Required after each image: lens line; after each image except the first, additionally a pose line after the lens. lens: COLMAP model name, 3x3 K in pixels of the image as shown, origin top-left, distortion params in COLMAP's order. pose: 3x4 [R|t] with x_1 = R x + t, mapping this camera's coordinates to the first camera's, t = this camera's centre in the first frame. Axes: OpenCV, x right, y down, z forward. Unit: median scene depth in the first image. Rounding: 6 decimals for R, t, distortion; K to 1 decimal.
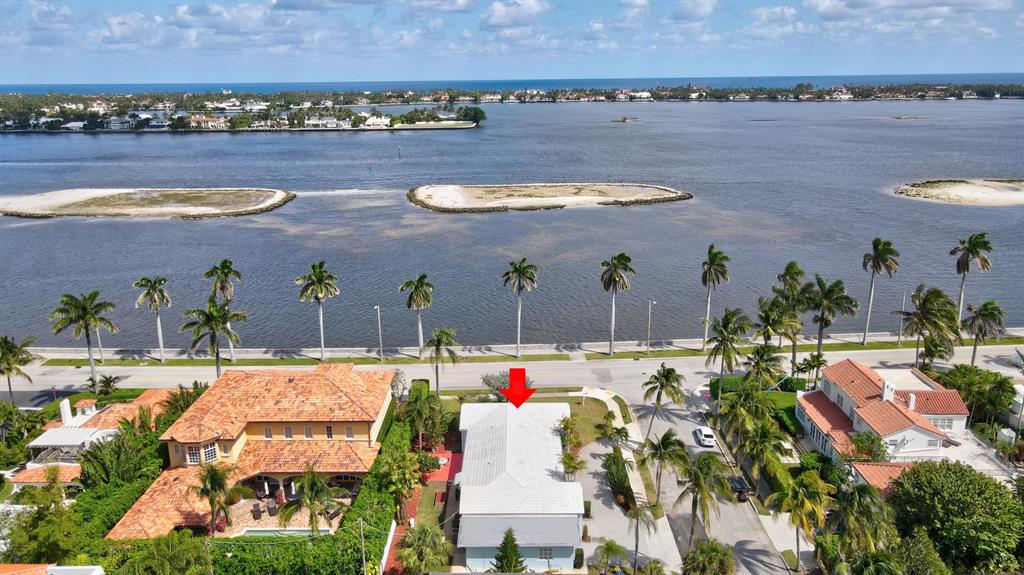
lens RADIAL K [[721.5, 0, 512.0], [0, 721.5, 287.5], [0, 0, 1]] dist [0.006470, 0.008597]
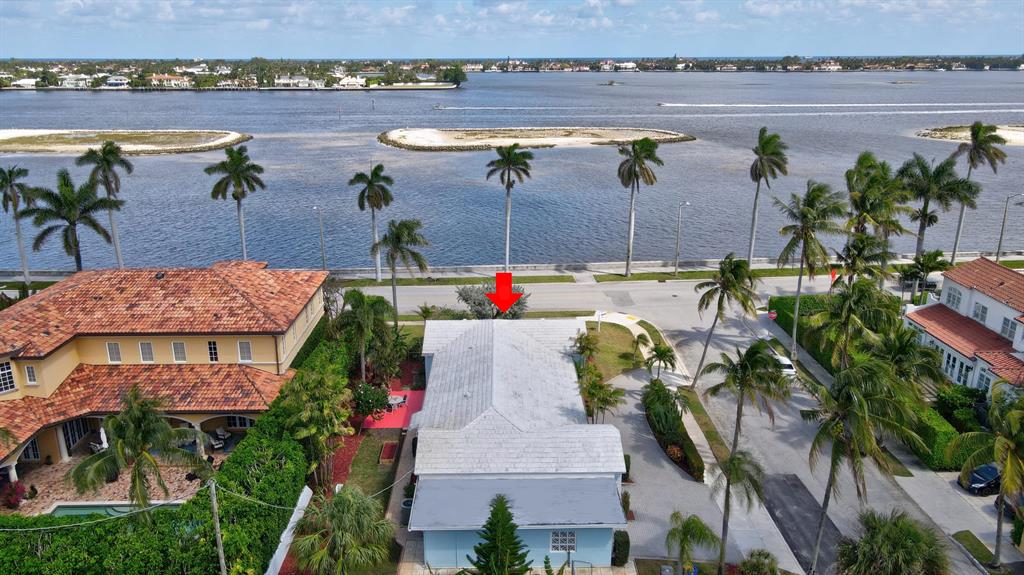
lens RADIAL K [[721.5, 0, 512.0], [0, 721.5, 287.5], [0, 0, 1]] dist [0.006470, 0.008597]
pose [[0.999678, 0.000354, 0.025377, -0.006330], [-0.001044, 0.999630, 0.027174, 0.111108], [-0.025358, -0.027191, 0.999309, 0.316972]]
